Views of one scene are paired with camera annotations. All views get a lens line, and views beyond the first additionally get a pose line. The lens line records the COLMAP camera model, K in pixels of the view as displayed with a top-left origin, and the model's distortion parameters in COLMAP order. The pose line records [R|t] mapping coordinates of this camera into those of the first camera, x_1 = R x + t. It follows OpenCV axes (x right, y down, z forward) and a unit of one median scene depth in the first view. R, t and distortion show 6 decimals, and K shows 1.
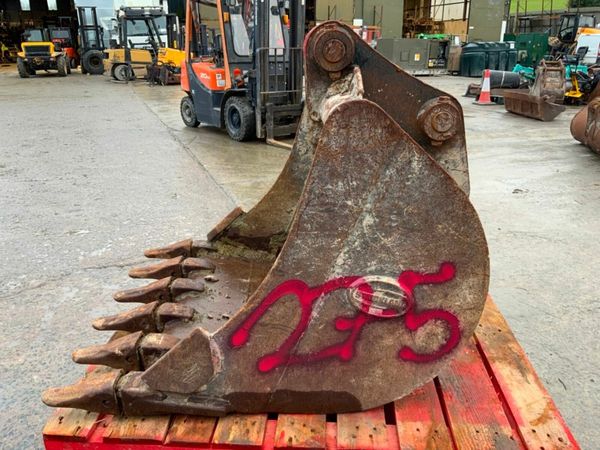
lens RADIAL K [[500.0, 0, 299.1], [0, 500.0, 222.2], [0, 0, 1]] dist [0.097953, -0.199064]
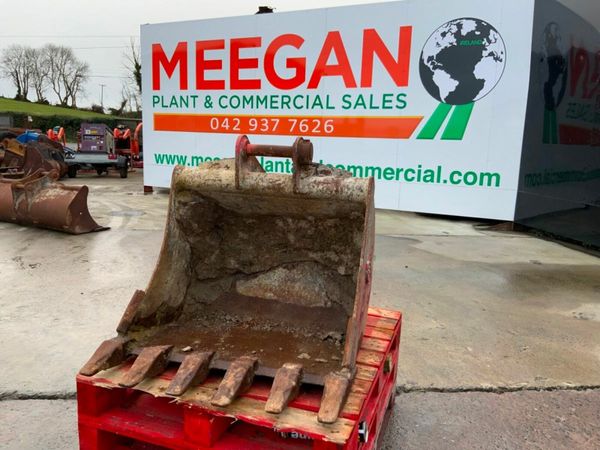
lens RADIAL K [[500.0, 0, 299.1], [0, 500.0, 222.2], [0, 0, 1]] dist [0.097953, -0.199064]
pose [[0.280868, -0.134359, 0.950295, -0.254283], [0.333729, 0.942035, 0.034555, -0.021994], [-0.899855, 0.307436, 0.309427, 0.092683]]
